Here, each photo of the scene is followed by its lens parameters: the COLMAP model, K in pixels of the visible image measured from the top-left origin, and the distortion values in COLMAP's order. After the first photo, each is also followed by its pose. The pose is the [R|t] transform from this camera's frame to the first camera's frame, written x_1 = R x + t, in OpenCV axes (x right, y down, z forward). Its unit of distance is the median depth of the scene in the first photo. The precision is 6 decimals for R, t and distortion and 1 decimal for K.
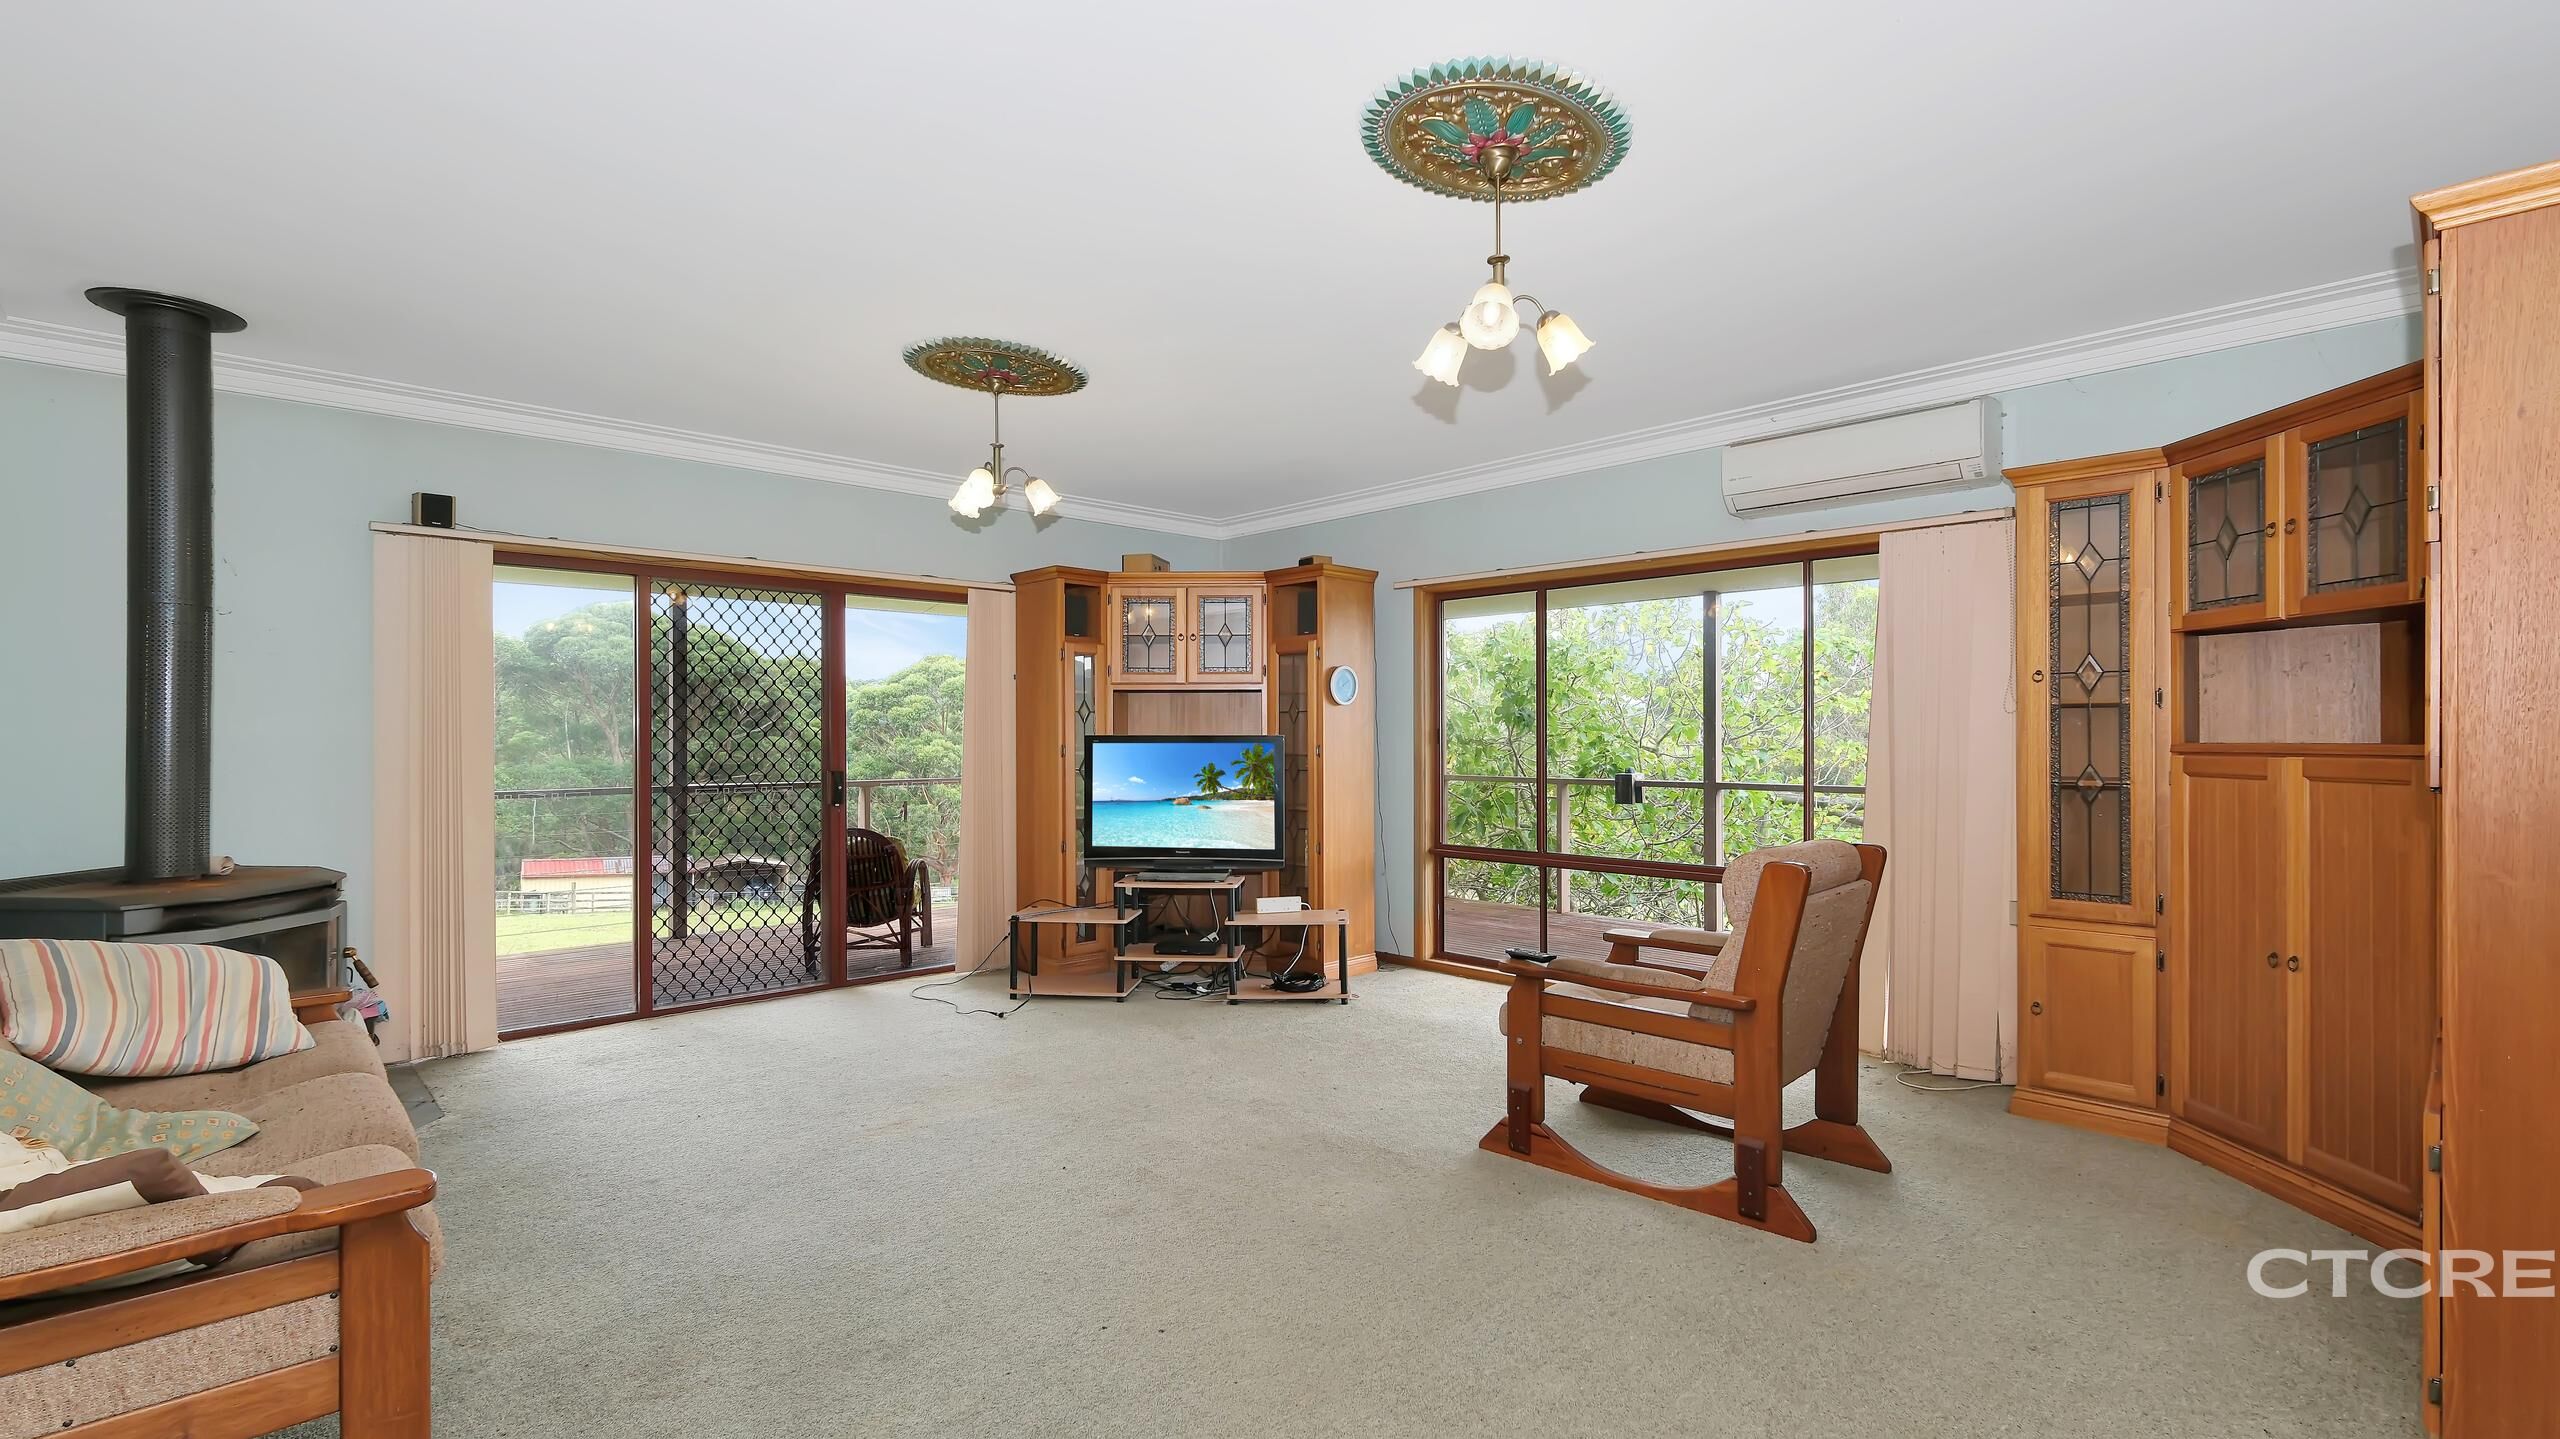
lens RADIAL K [[1126.7, 0, 1302.0], [0, 1126.7, 728.7], [0, 0, 1]] dist [0.000855, 0.000560]
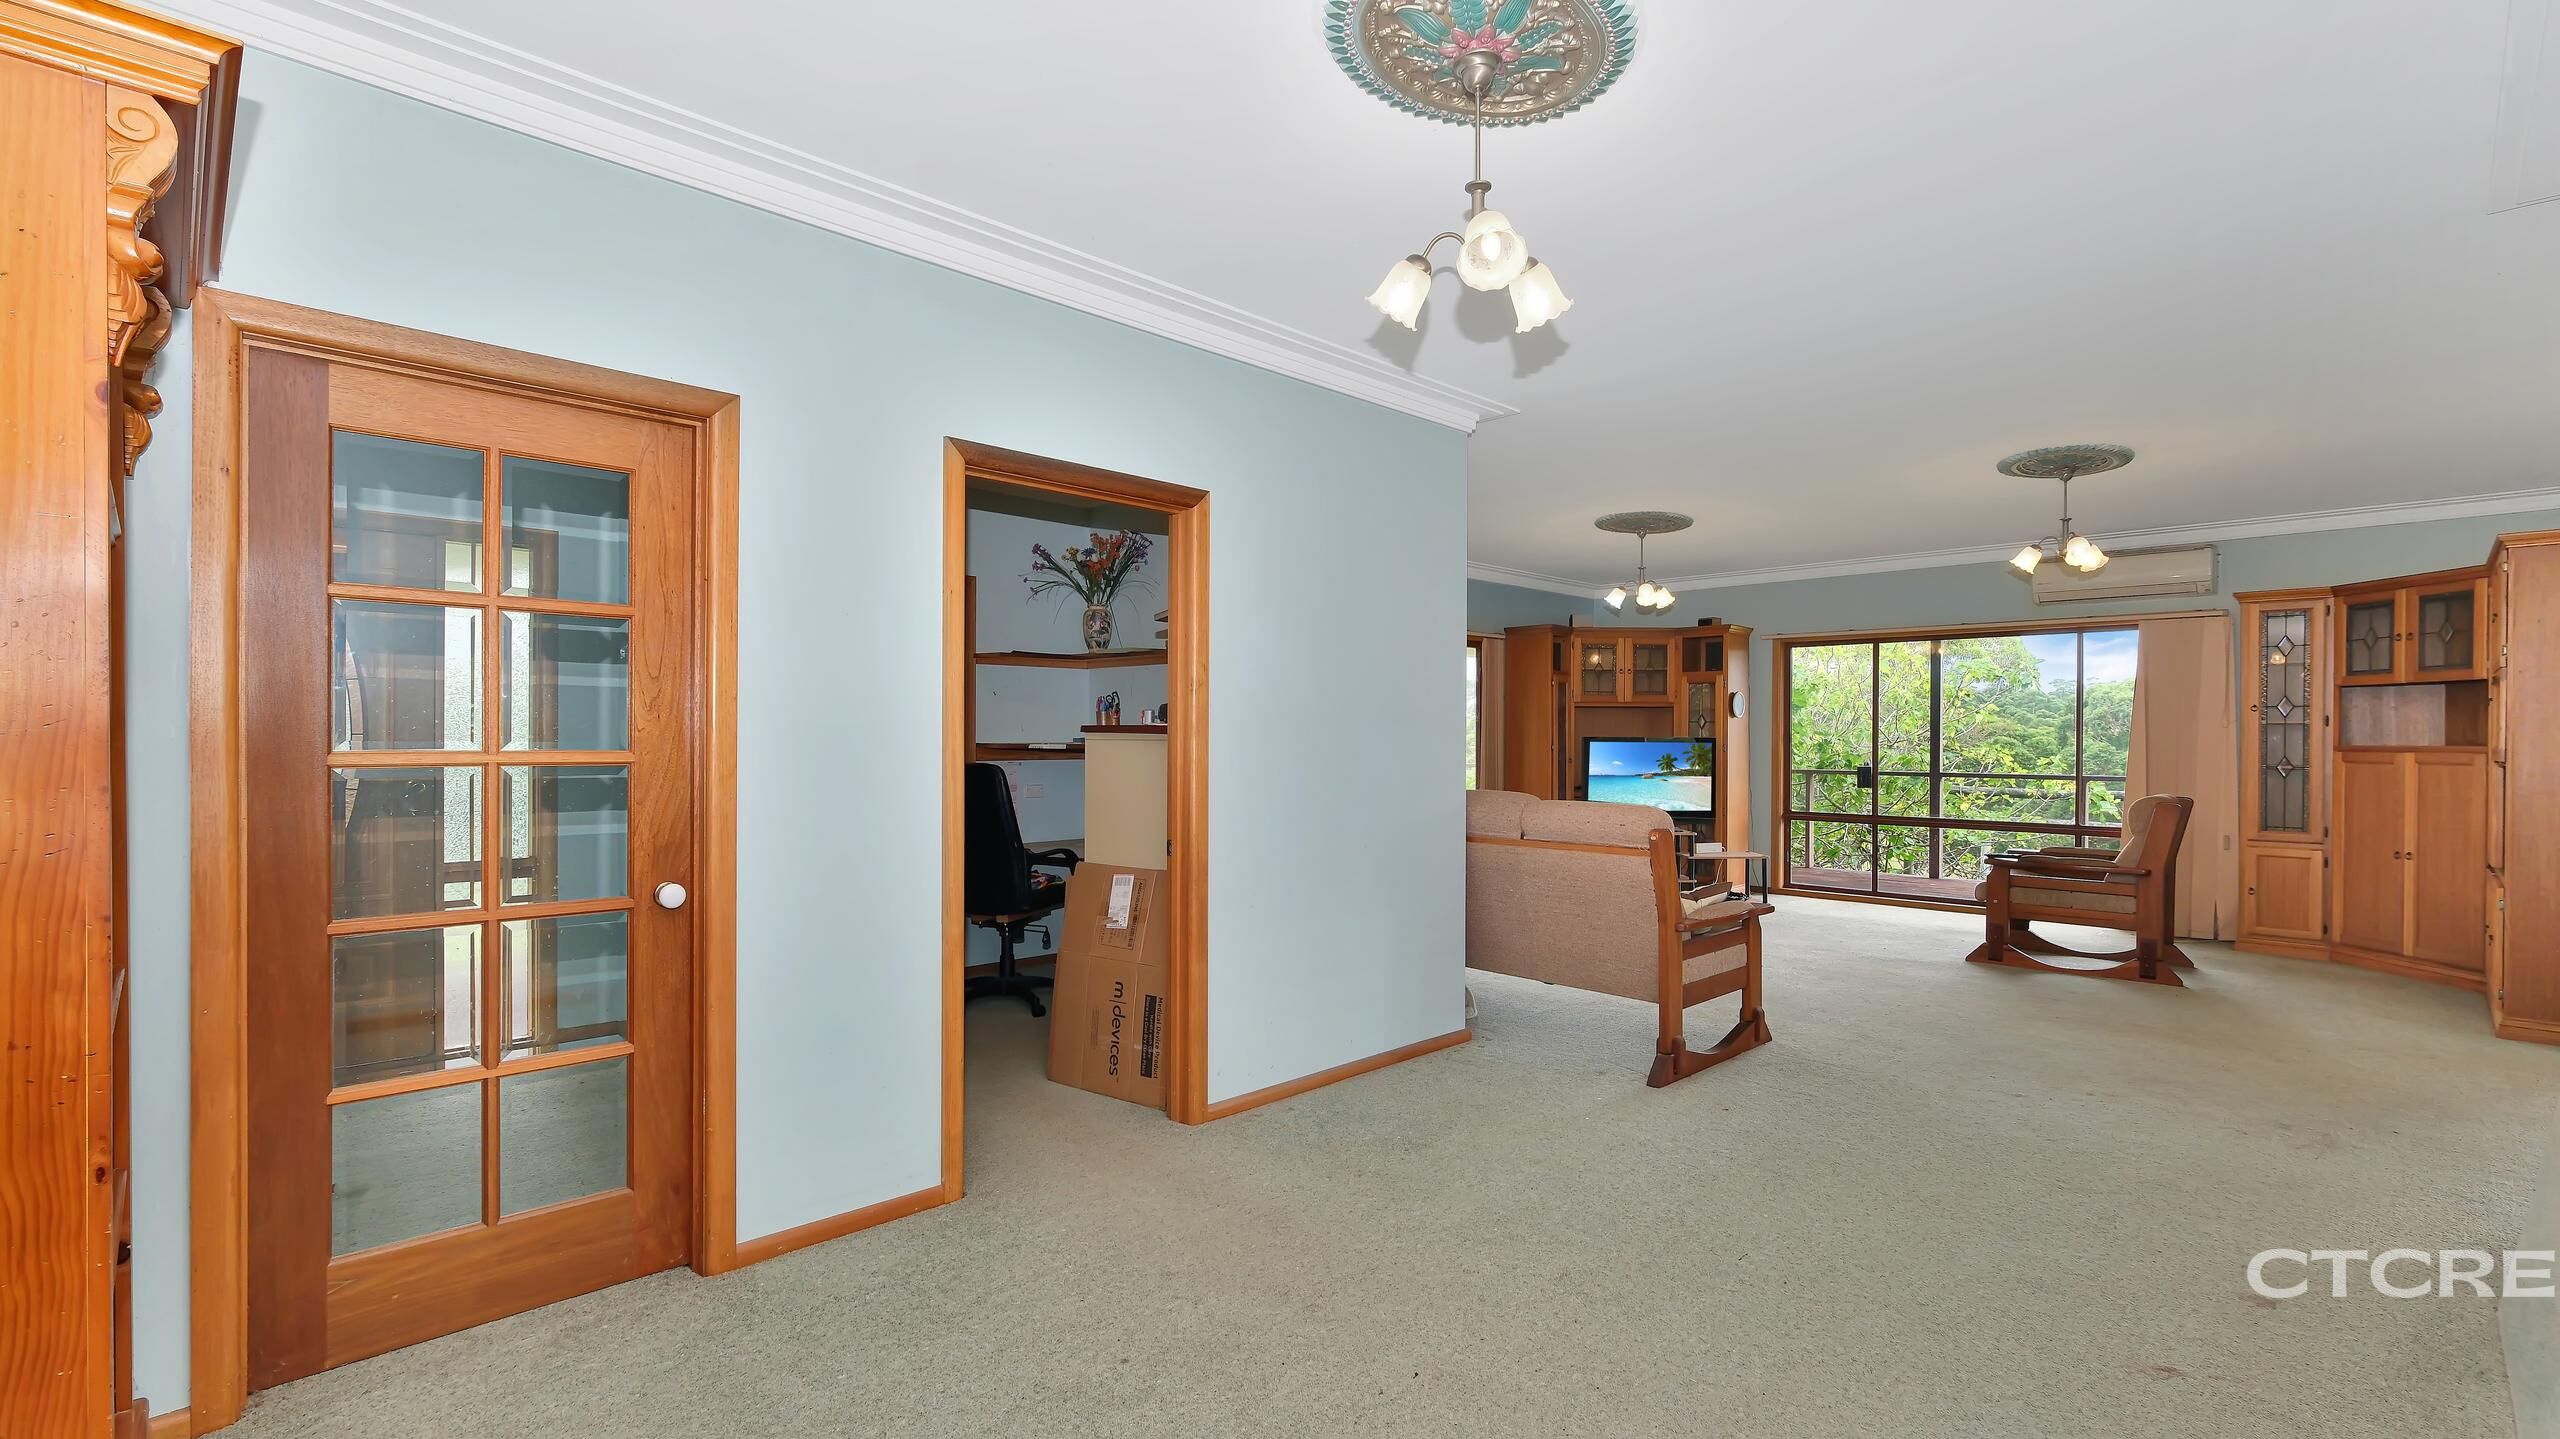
lens RADIAL K [[1126.7, 0, 1278.1], [0, 1126.7, 732.9], [0, 0, 1]] dist [0.000855, 0.000560]
pose [[0.999887, 0.006962, 0.013337, -0.981886], [-0.007004, 0.999971, 0.003109, -0.001358], [-0.013315, -0.003202, 0.999906, -0.828001]]
